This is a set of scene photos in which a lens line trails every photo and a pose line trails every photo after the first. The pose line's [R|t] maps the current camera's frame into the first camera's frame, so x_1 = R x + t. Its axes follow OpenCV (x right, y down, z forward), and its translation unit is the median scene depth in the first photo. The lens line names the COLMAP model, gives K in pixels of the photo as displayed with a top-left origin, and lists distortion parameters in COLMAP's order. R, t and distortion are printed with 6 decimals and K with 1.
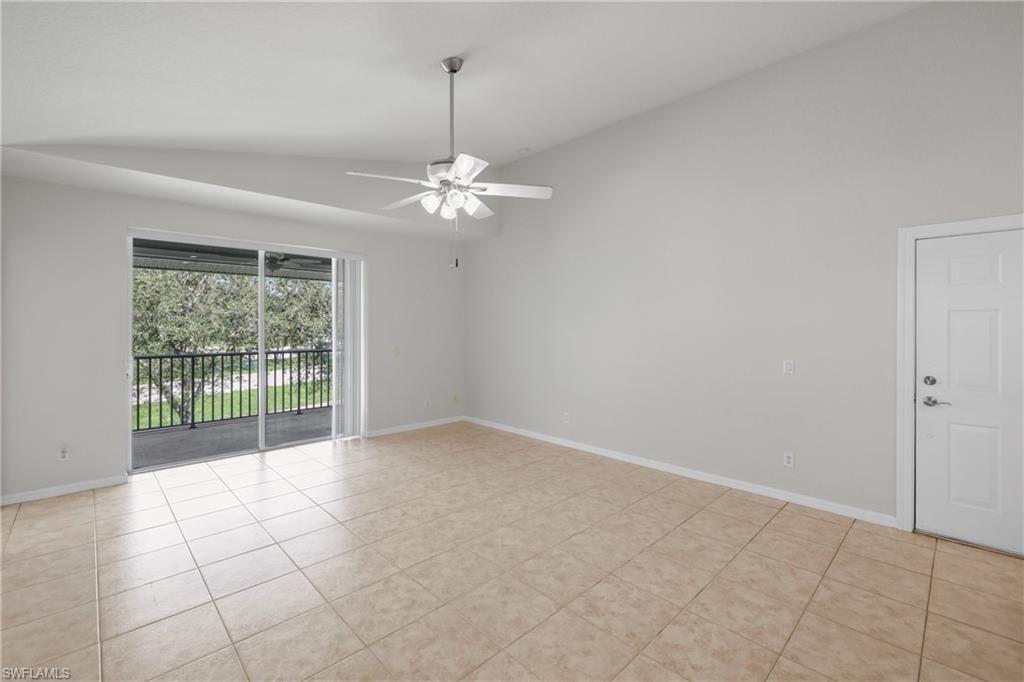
lens RADIAL K [[441.5, 0, 517.5], [0, 441.5, 324.4], [0, 0, 1]] dist [0.003562, -0.000830]
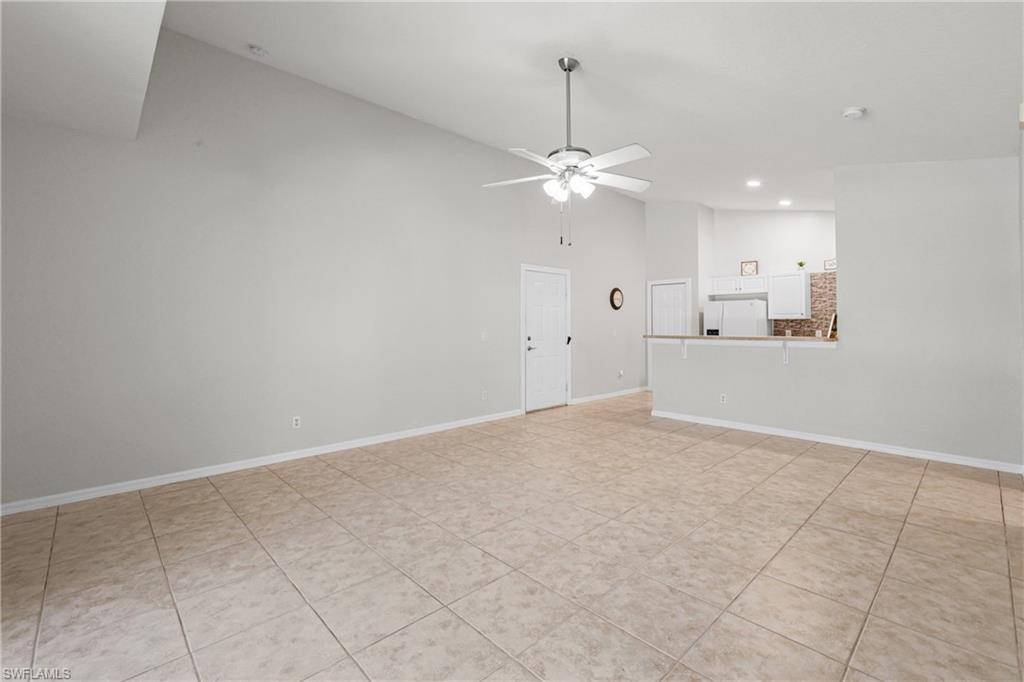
lens RADIAL K [[441.5, 0, 504.4], [0, 441.5, 322.6], [0, 0, 1]] dist [0.003562, -0.000830]
pose [[0.025739, 0.007260, 0.999642, -0.997645], [-0.001858, 0.999972, -0.007214, 0.056825], [-0.999667, -0.001672, 0.025752, 0.905297]]
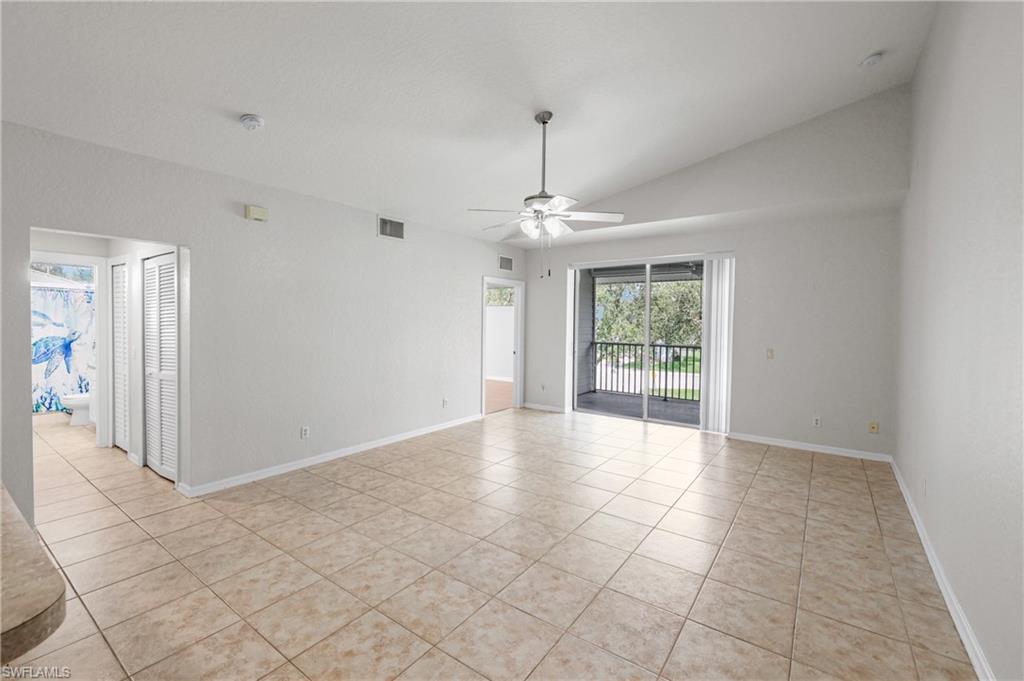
lens RADIAL K [[441.5, 0, 494.0], [0, 441.5, 329.5], [0, 0, 1]] dist [0.003562, -0.000830]
pose [[0.148239, 0.021940, -0.988708, 0.877440], [-0.005626, 0.999756, 0.021342, -0.002911], [0.988935, 0.002399, 0.148327, 0.537428]]
